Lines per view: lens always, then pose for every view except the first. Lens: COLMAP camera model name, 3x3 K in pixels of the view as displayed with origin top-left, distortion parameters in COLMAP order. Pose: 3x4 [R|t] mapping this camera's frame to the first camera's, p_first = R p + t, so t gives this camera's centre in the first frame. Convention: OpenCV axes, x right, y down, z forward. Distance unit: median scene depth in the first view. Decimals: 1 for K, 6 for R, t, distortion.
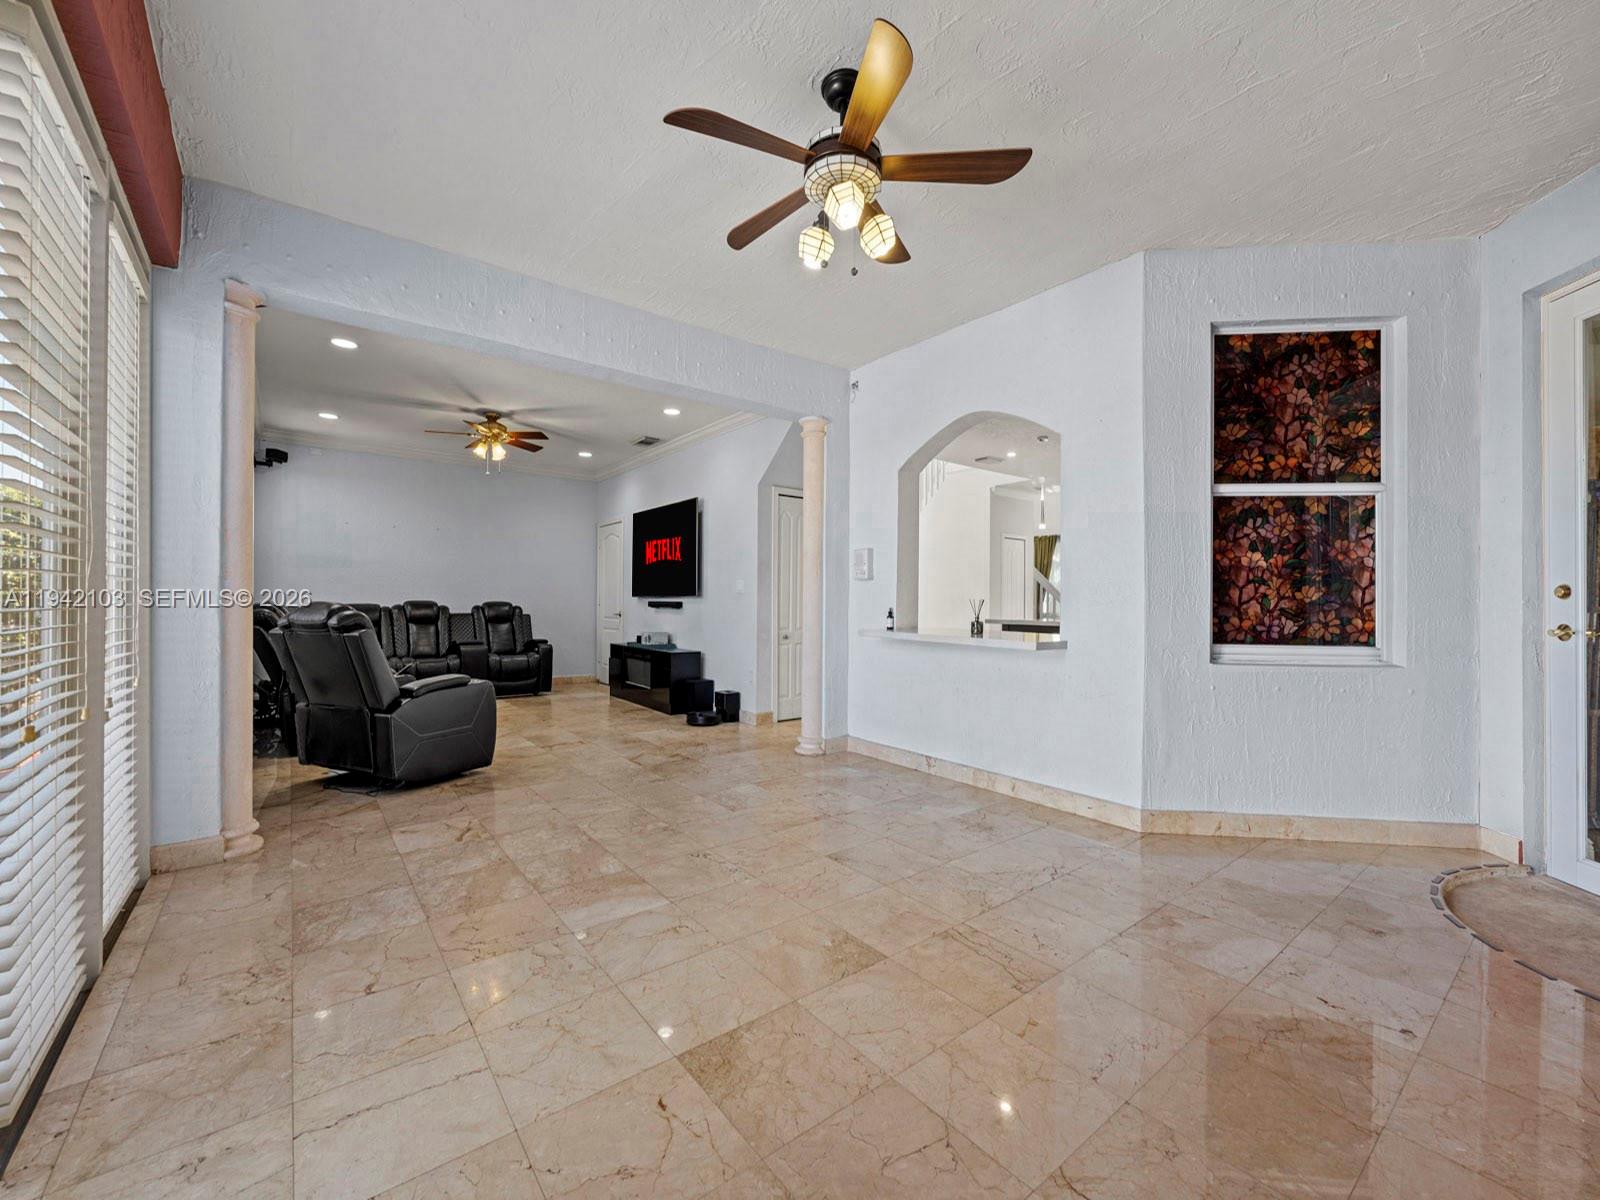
lens RADIAL K [[659.5, 0, 806.0], [0, 659.5, 607.5], [0, 0, 1]] dist [-0.002105, -0.000146]
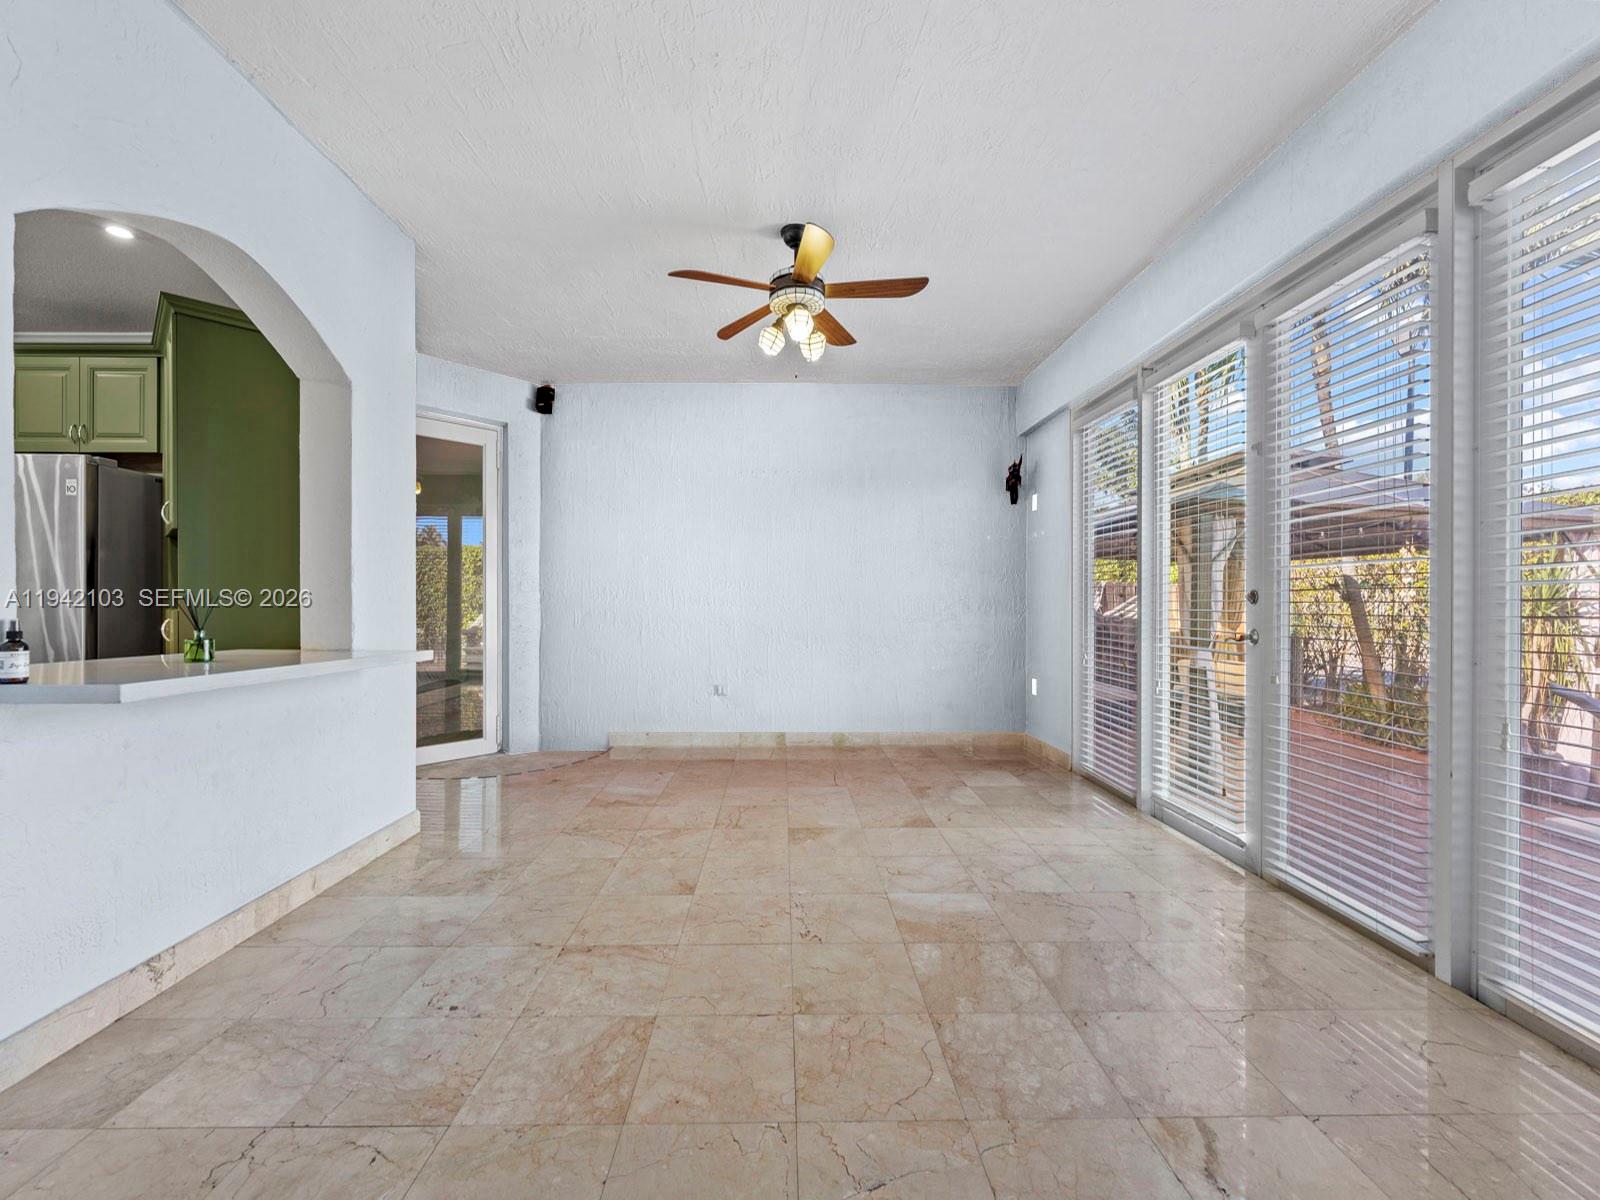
lens RADIAL K [[659.5, 0, 792.0], [0, 659.5, 602.9], [0, 0, 1]] dist [-0.002105, -0.000146]
pose [[-0.795046, -0.010700, 0.606454, -0.585265], [-0.005342, 0.999929, 0.010640, -0.018561], [-0.606525, 0.005220, -0.795047, 1.574731]]
